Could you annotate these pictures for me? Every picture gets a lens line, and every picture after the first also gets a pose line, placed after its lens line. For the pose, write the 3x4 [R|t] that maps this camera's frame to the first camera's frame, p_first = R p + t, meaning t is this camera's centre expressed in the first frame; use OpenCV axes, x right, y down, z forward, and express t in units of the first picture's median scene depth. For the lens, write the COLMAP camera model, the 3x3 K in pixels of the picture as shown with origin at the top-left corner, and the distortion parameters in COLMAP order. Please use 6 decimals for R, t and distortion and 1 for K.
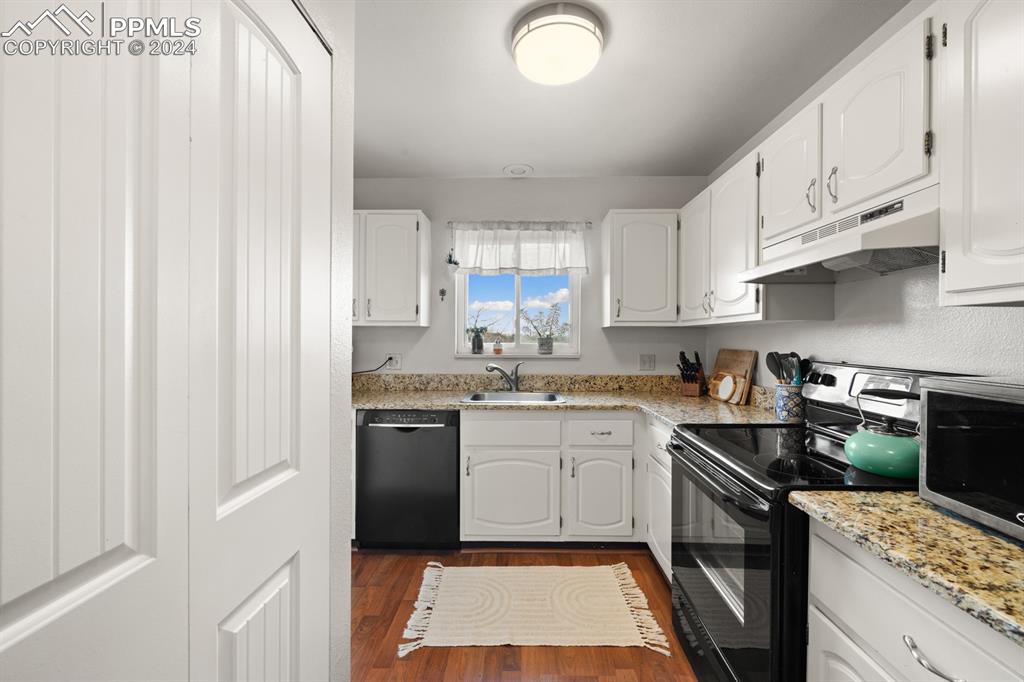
lens RADIAL K [[422.8, 0, 516.2], [0, 422.8, 340.0], [0, 0, 1]] dist [-0.000014, 0.000802]
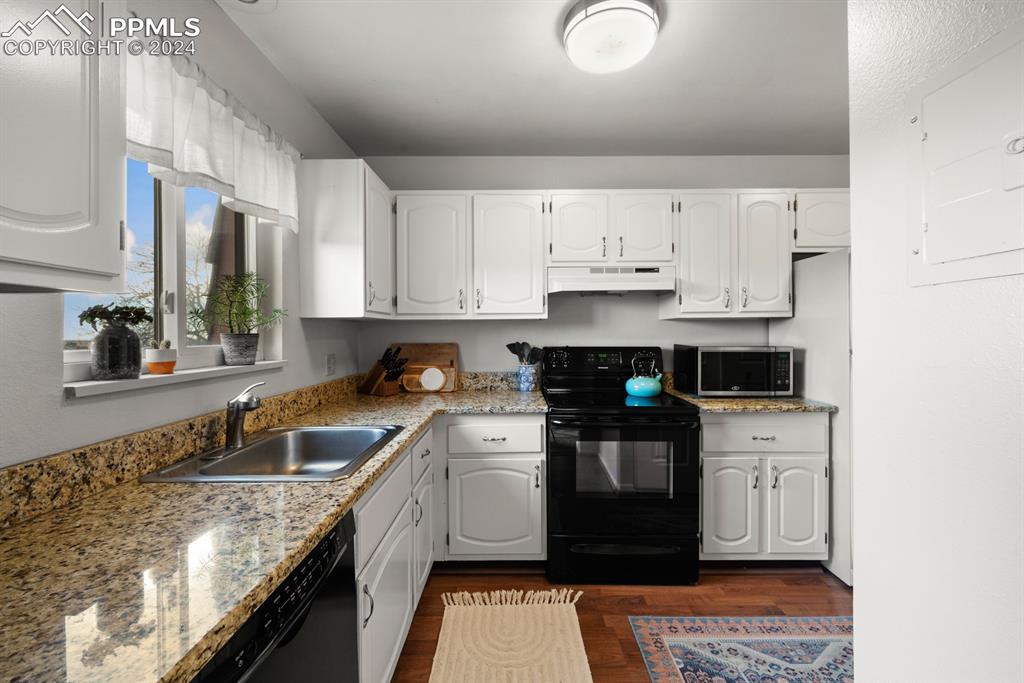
lens RADIAL K [[422.8, 0, 519.4], [0, 422.8, 331.8], [0, 0, 1]] dist [-0.000014, 0.000802]
pose [[-0.029287, -0.002227, 0.999569, -0.788212], [0.010397, 0.999943, 0.002533, -0.008529], [-0.999517, 0.010467, -0.029262, 1.126028]]
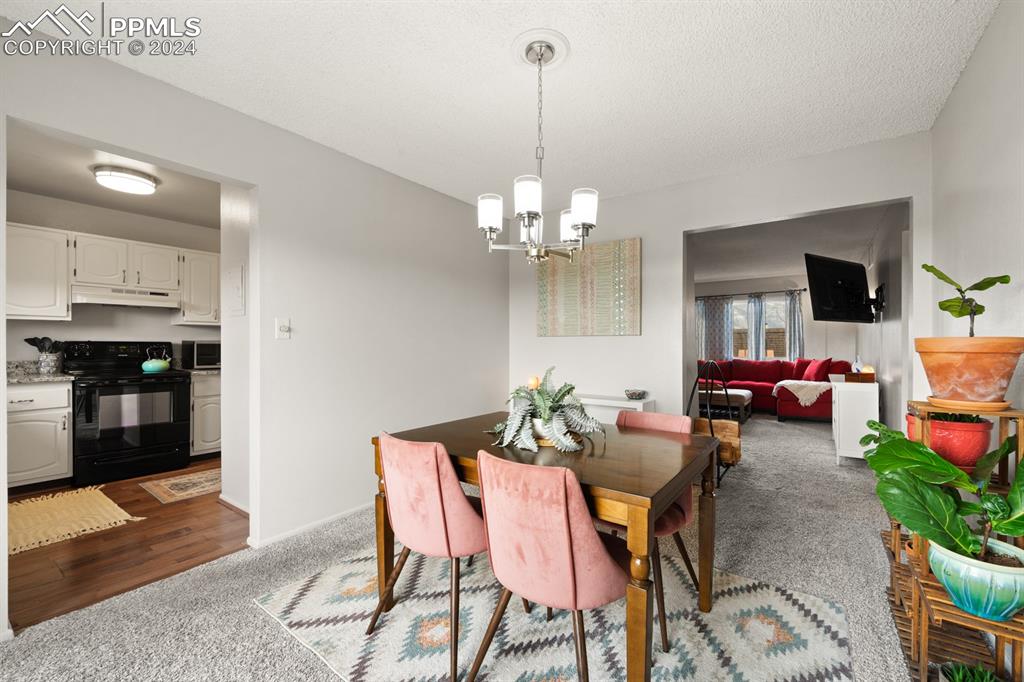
lens RADIAL K [[422.8, 0, 513.1], [0, 422.8, 344.9], [0, 0, 1]] dist [-0.000014, 0.000802]
pose [[-0.818545, -0.001013, 0.574442, -2.254488], [0.002118, 0.999986, 0.004781, 0.061277], [-0.574439, 0.005130, -0.818532, 1.428923]]
